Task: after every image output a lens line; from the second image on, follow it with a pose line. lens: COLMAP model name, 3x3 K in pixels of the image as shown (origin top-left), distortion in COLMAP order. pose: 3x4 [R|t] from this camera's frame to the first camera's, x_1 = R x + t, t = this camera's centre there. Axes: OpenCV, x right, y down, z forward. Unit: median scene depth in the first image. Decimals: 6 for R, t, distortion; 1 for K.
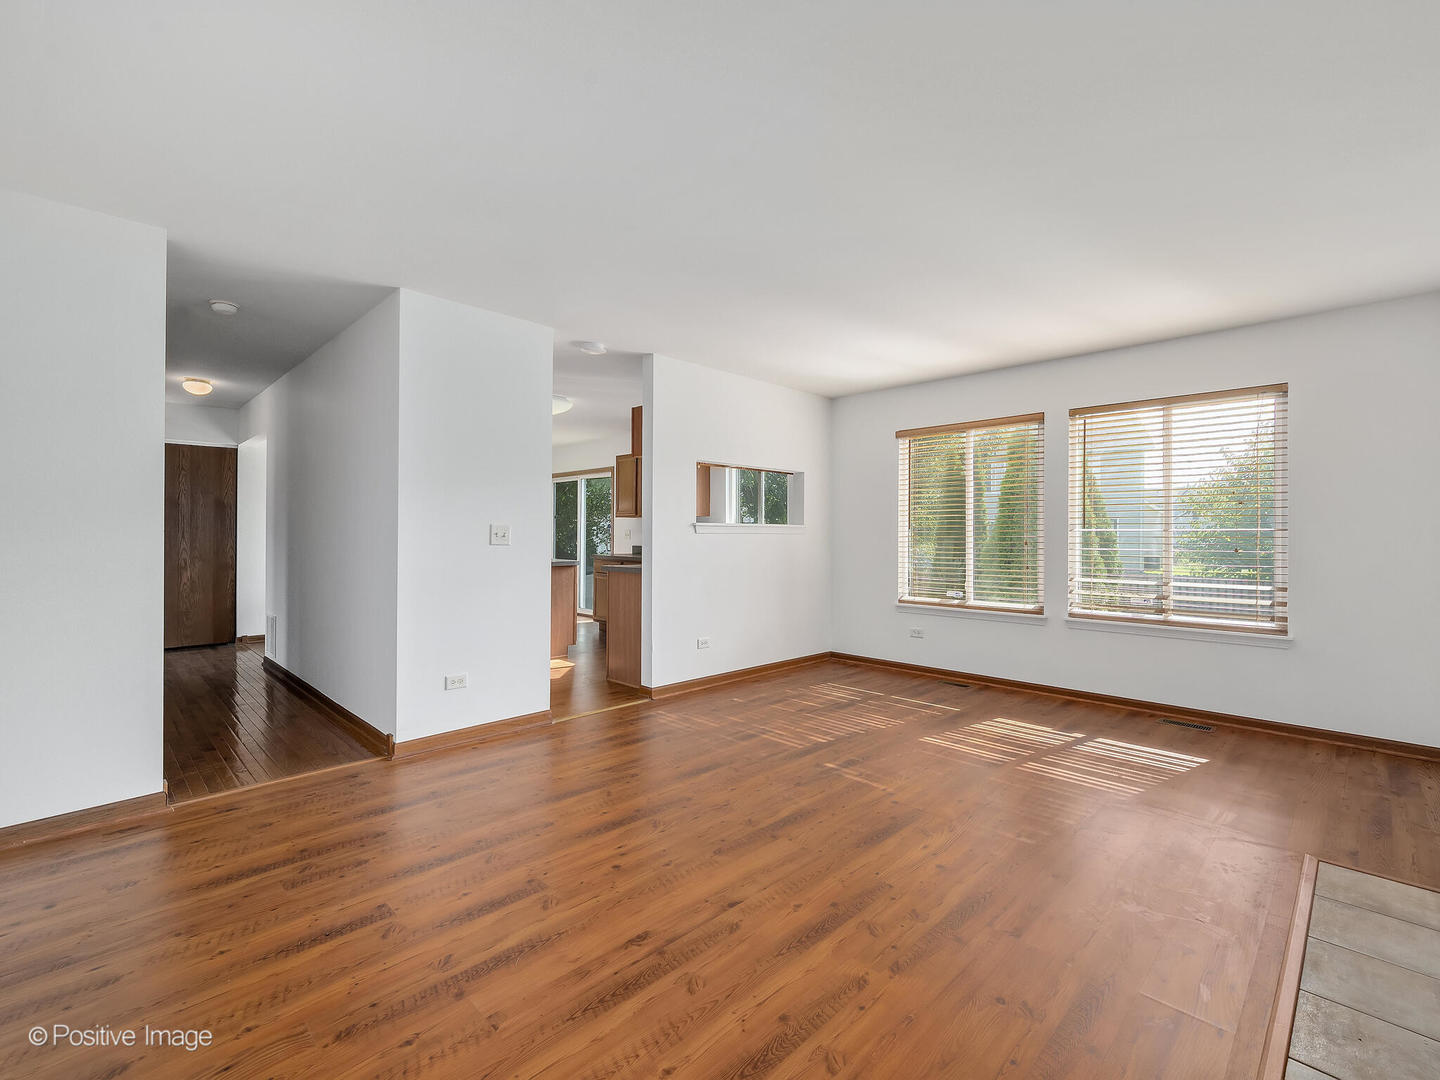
lens RADIAL K [[645.8, 0, 728.9], [0, 645.8, 556.3], [0, 0, 1]] dist [-0.004146, -0.000405]
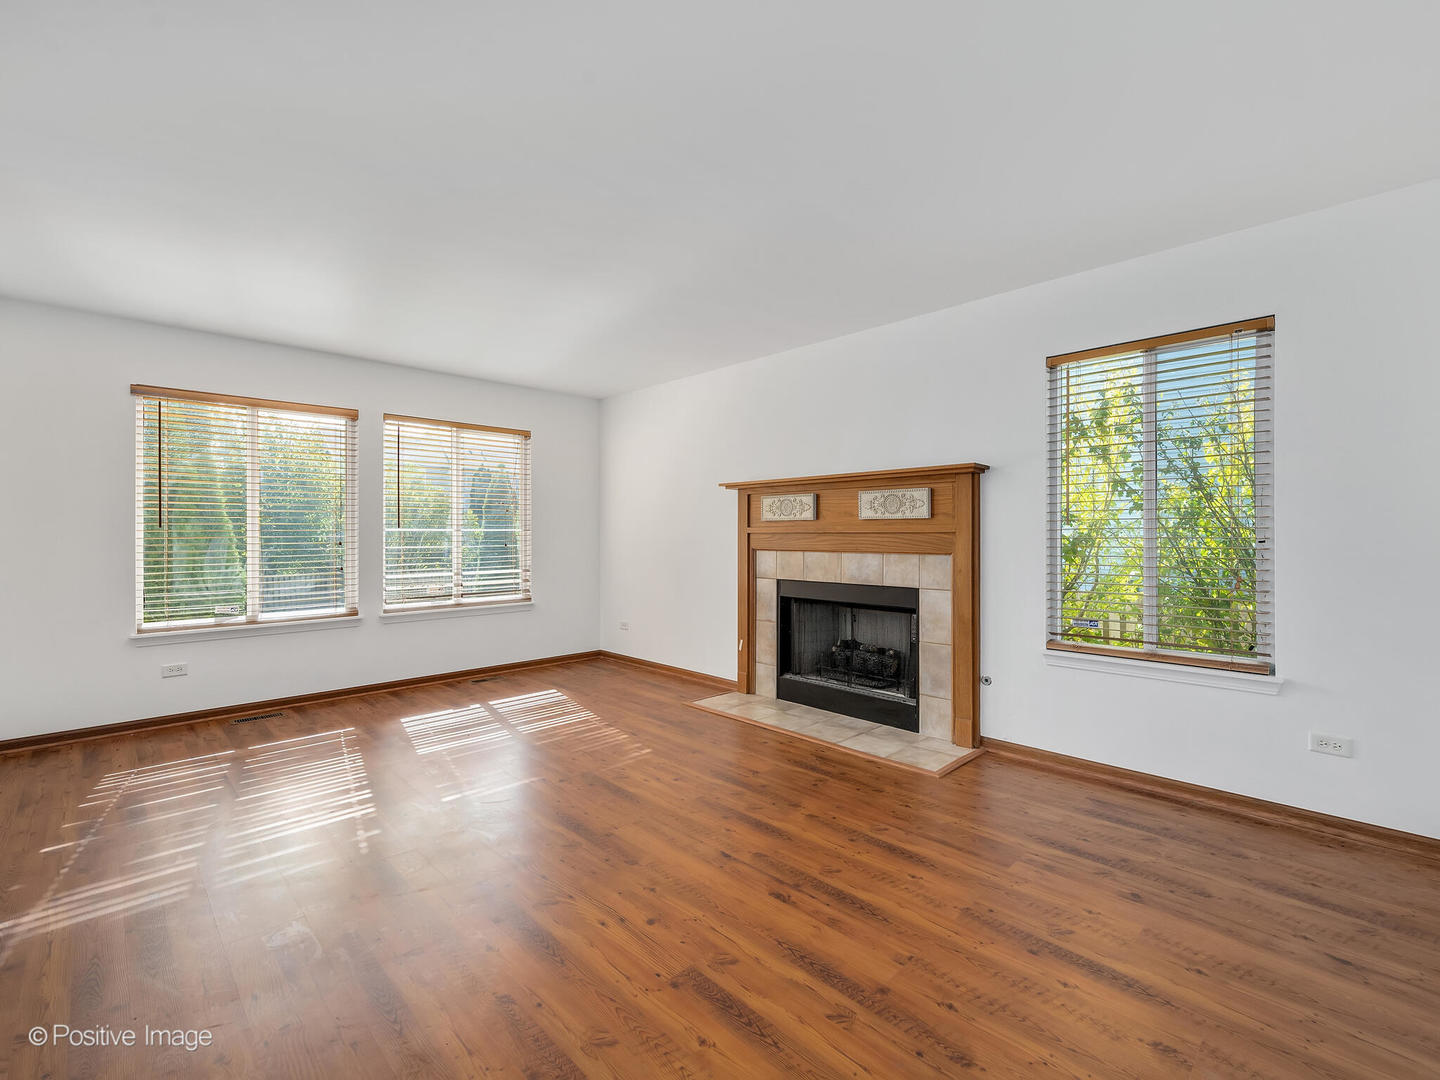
lens RADIAL K [[645.8, 0, 728.9], [0, 645.8, 556.3], [0, 0, 1]] dist [-0.004146, -0.000405]
pose [[0.001461, -0.037089, 0.999311, -0.648450], [0.037432, 0.998614, 0.037009, -0.019526], [-0.999298, 0.037352, 0.002848, 0.562145]]
